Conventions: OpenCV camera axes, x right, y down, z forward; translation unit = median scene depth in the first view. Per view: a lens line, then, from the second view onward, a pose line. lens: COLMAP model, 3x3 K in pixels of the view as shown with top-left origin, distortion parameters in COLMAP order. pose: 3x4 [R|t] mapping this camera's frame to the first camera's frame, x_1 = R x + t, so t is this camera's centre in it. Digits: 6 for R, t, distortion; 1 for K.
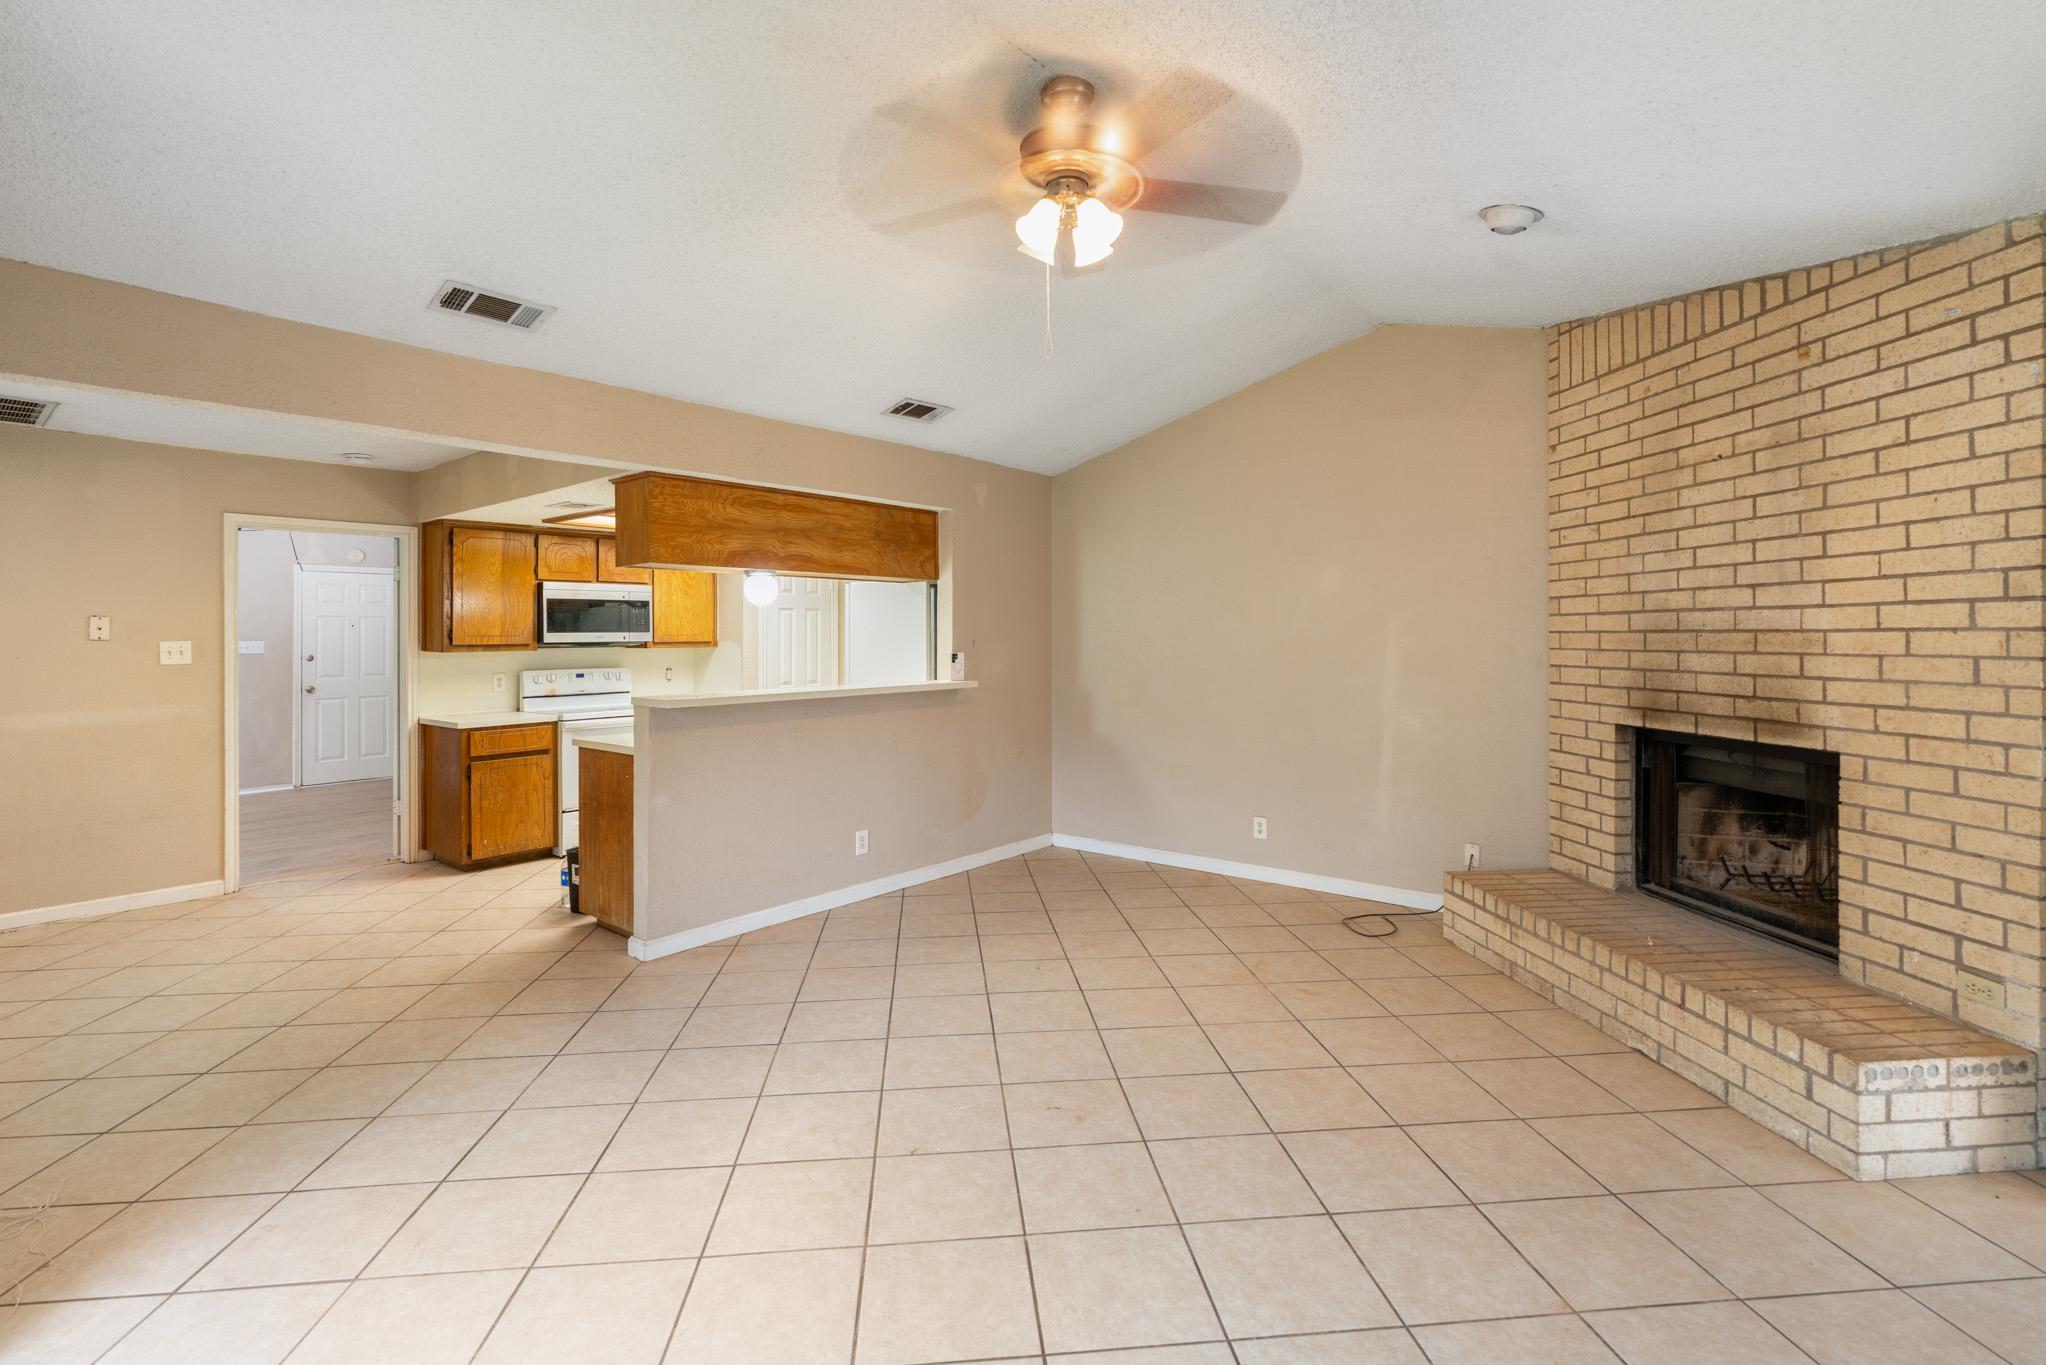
lens RADIAL K [[929.3, 0, 1005.5], [0, 929.3, 636.3], [0, 0, 1]] dist [-0.002266, 0.001526]
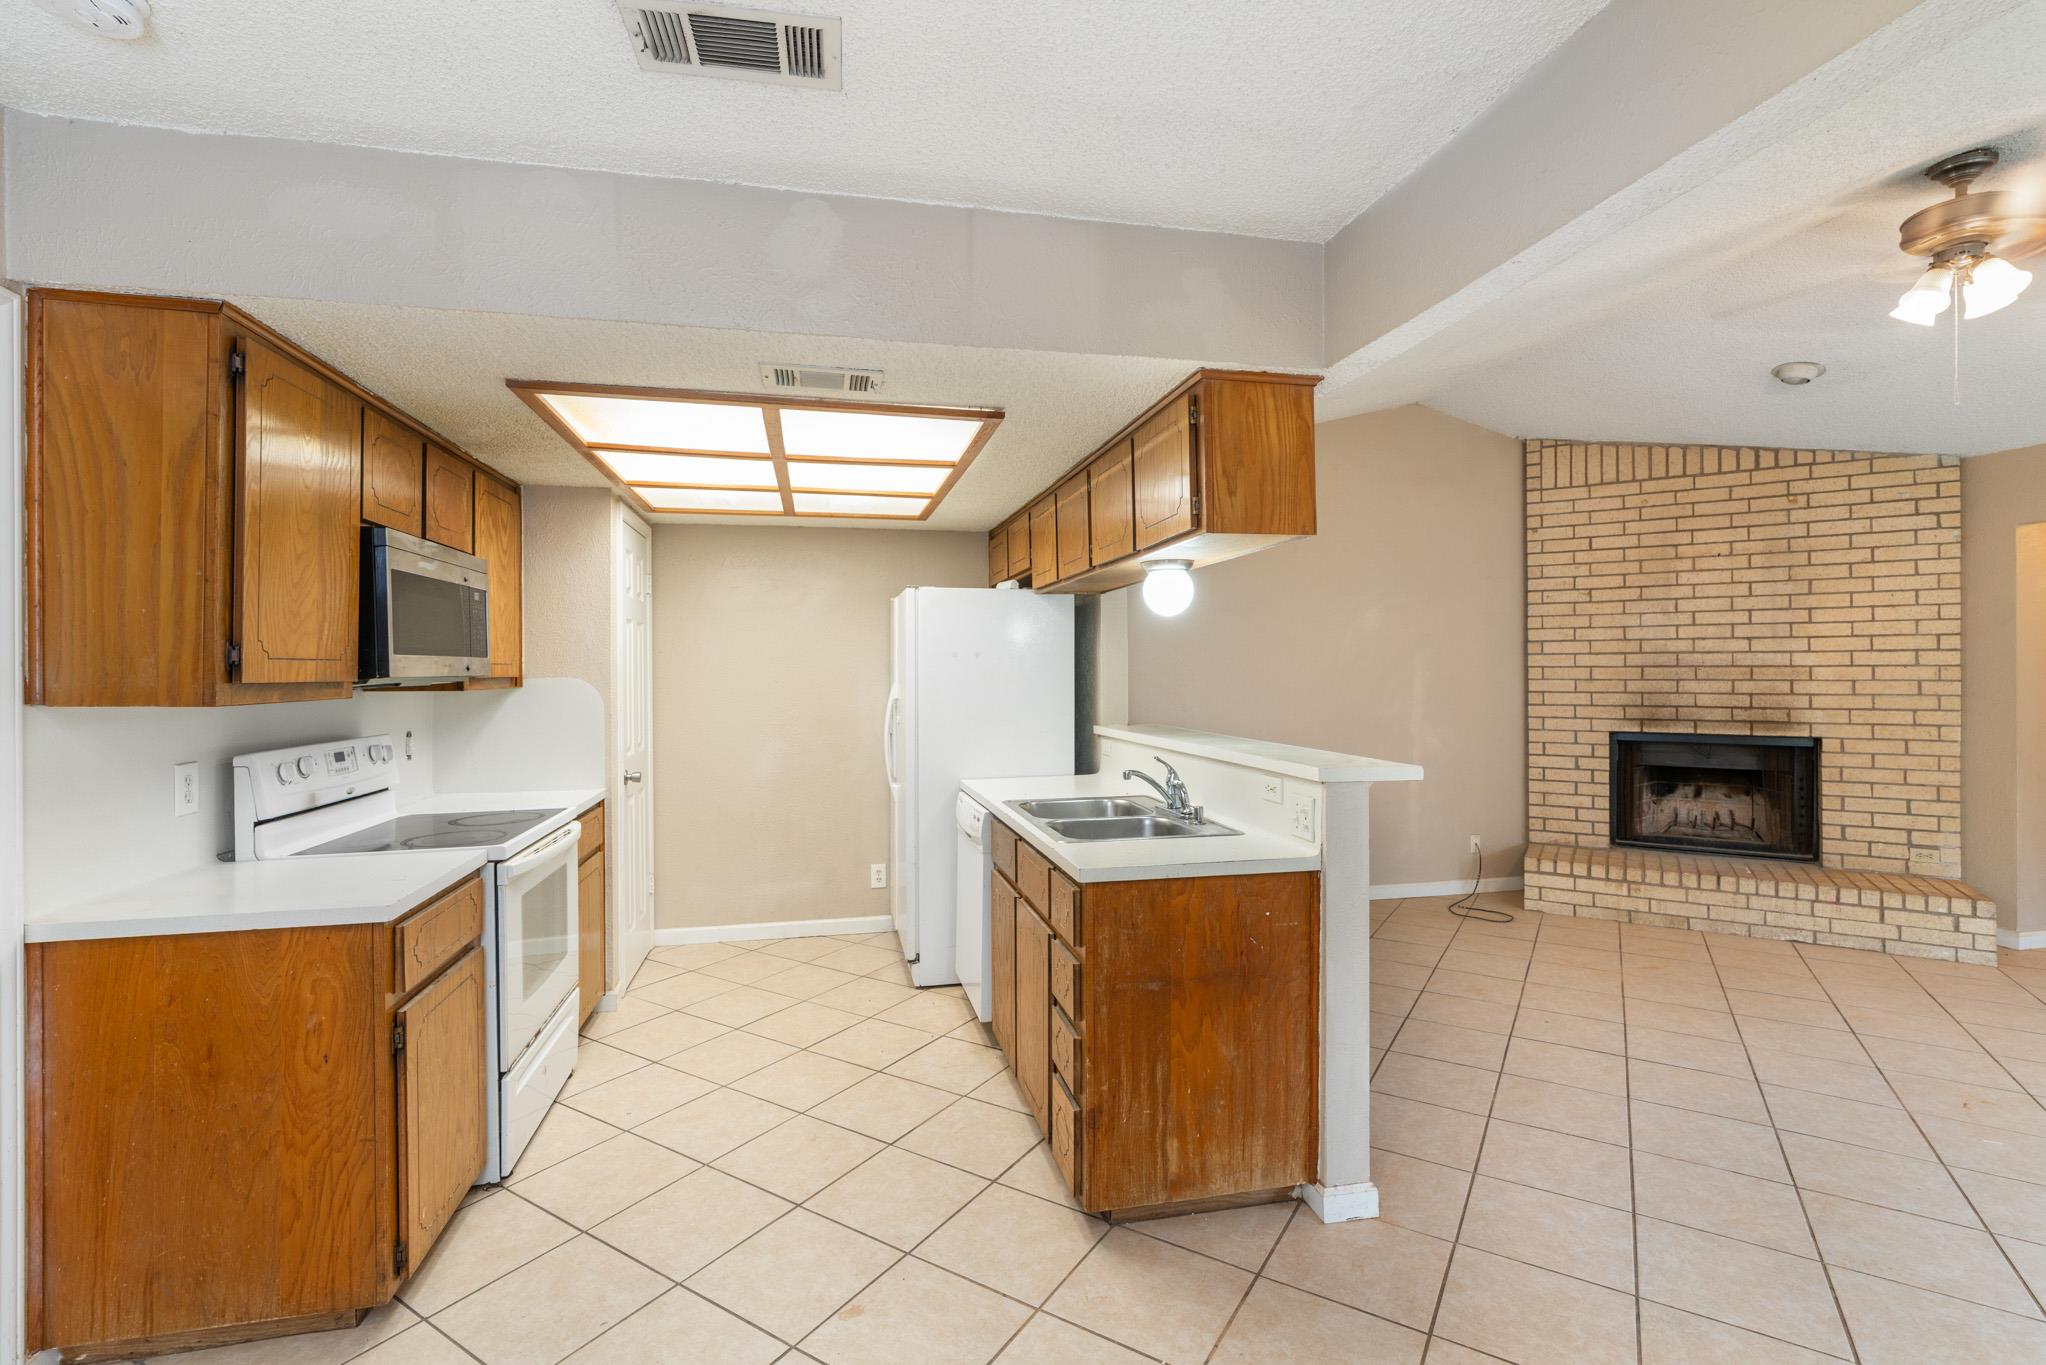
lens RADIAL K [[929.3, 0, 1014.0], [0, 929.3, 674.4], [0, 0, 1]] dist [-0.002266, 0.001526]
pose [[0.611274, -0.000074, 0.791419, -1.240981], [-0.000404, 1.000000, 0.000405, 0.008219], [-0.791419, -0.000568, 0.611274, 1.025736]]
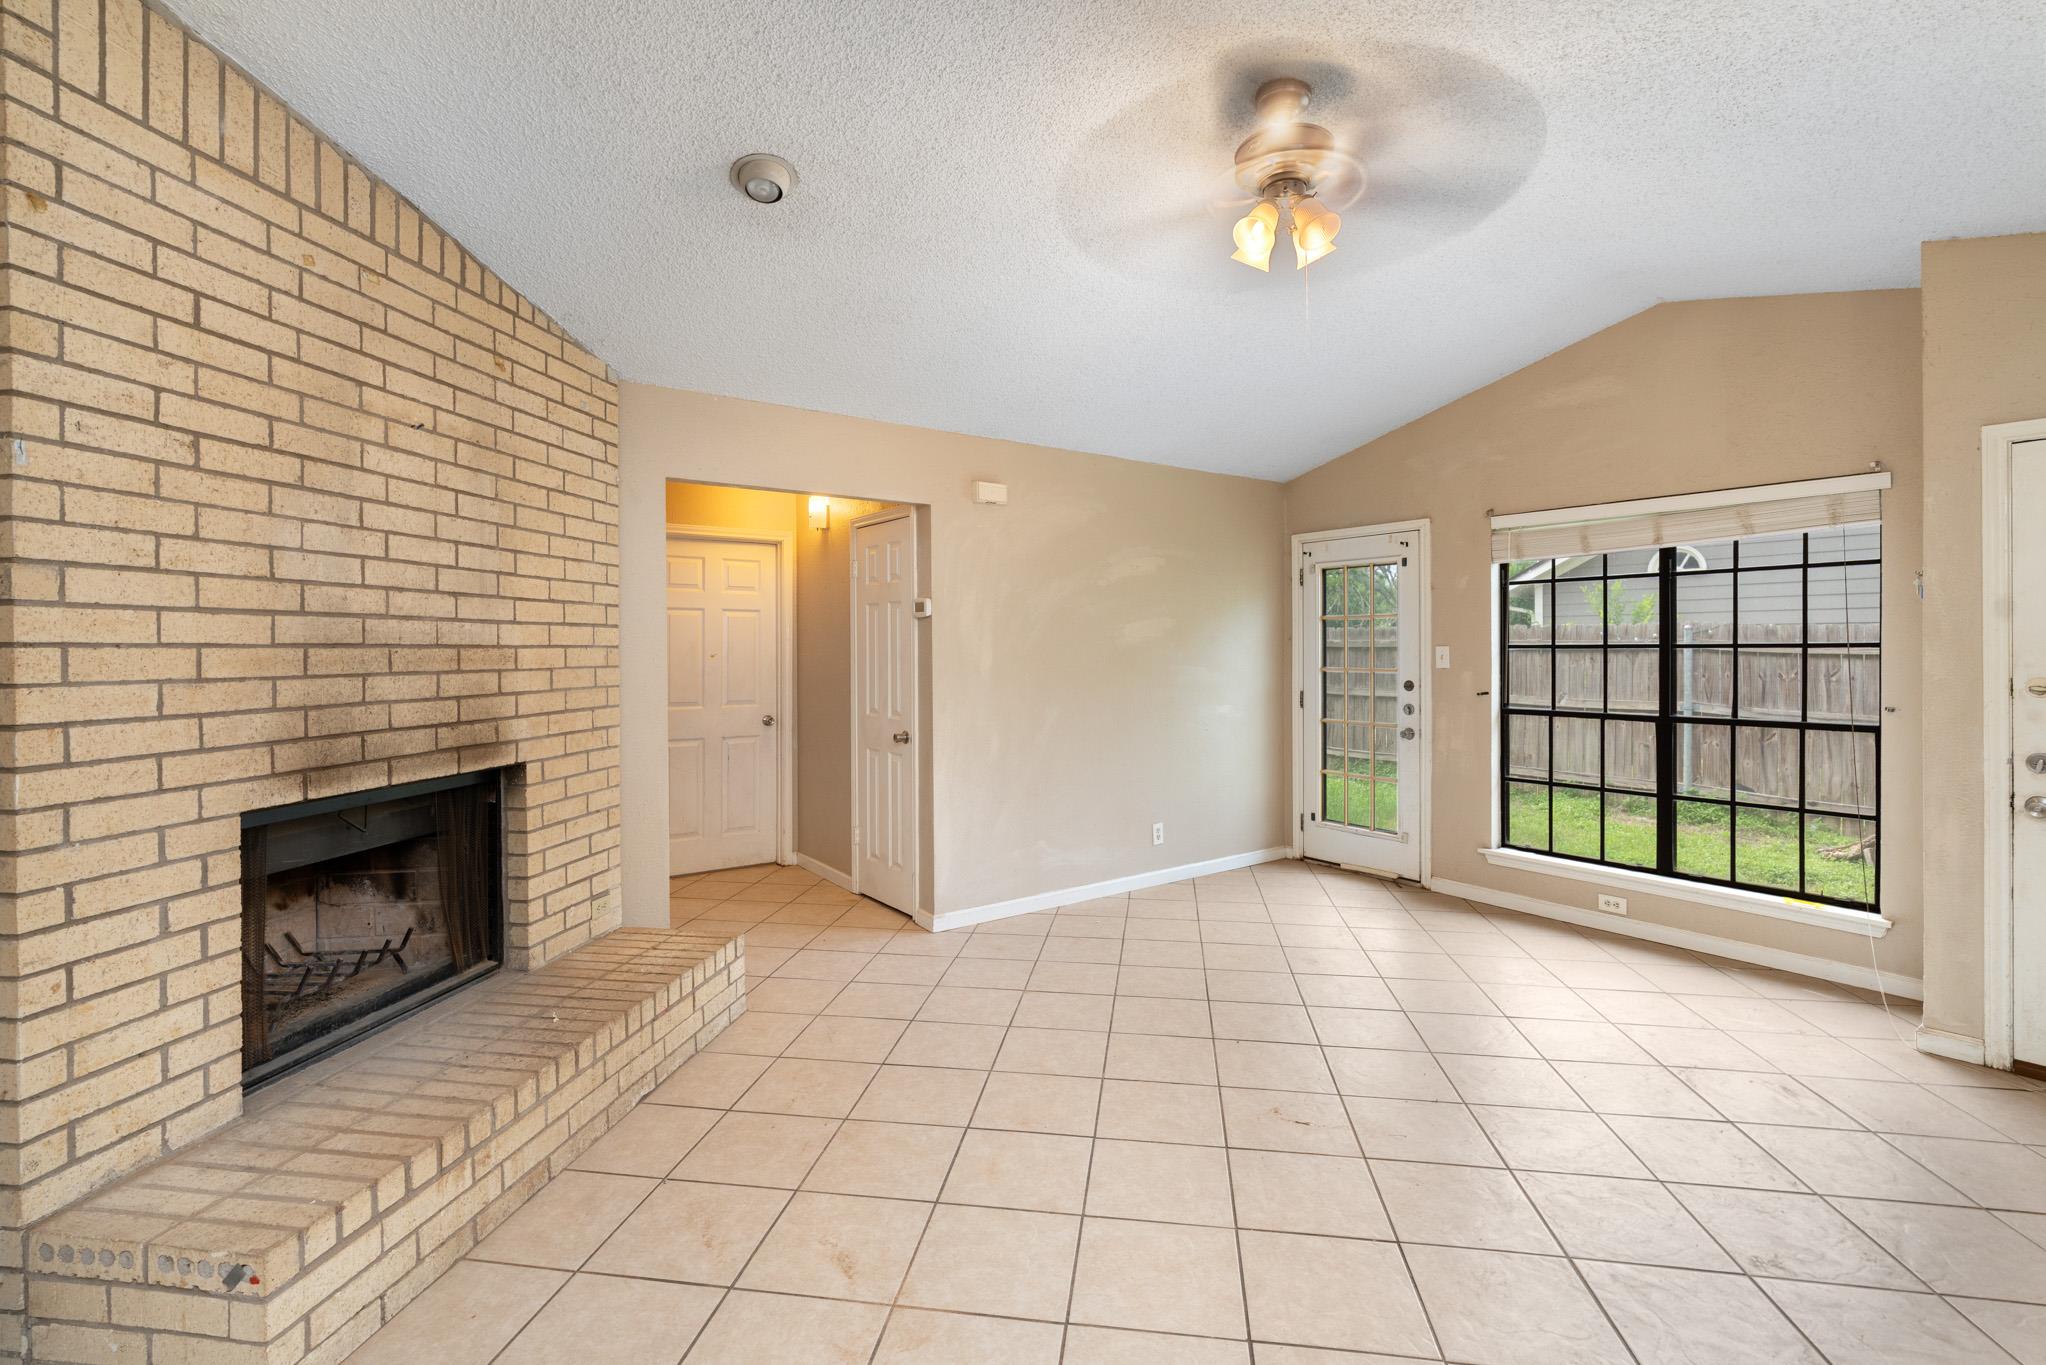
lens RADIAL K [[929.3, 0, 1023.6], [0, 929.3, 646.2], [0, 0, 1]] dist [-0.002266, 0.001526]
pose [[-0.973543, 0.003757, 0.228474, 0.092780], [0.003144, 0.999990, -0.003049, -0.001578], [-0.228483, -0.002250, -0.973545, 1.723444]]
